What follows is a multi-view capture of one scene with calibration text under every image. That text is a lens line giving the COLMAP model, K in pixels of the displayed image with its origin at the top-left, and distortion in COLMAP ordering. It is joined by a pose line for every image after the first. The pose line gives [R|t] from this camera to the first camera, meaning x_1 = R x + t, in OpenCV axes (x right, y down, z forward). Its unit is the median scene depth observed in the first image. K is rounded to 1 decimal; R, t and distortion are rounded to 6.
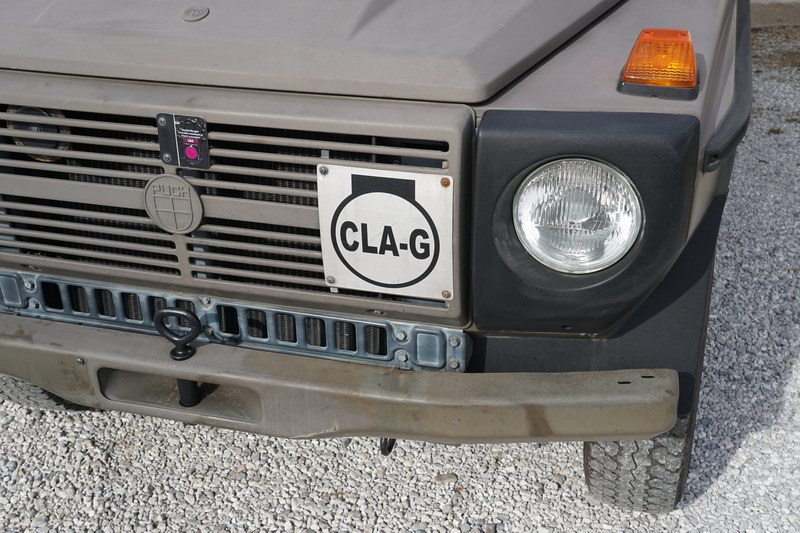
lens RADIAL K [[929.4, 0, 401.4], [0, 929.4, 266.2], [0, 0, 1]] dist [0.036260, 0.000000]
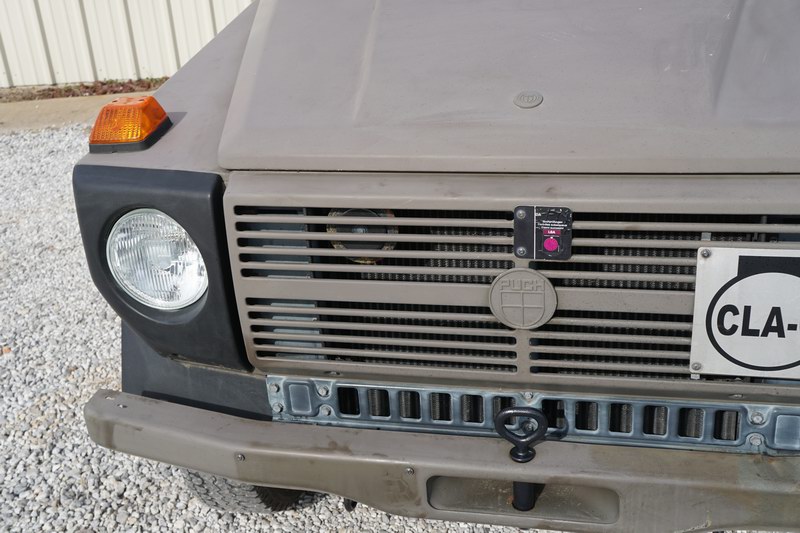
lens RADIAL K [[929.4, 0, 396.2], [0, 929.4, 268.7], [0, 0, 1]] dist [0.036260, 0.000000]
pose [[0.996769, -0.074194, 0.030763, -0.396159], [0.075688, 0.995845, -0.050639, -0.058505], [-0.026878, 0.052804, 0.998243, 0.055286]]
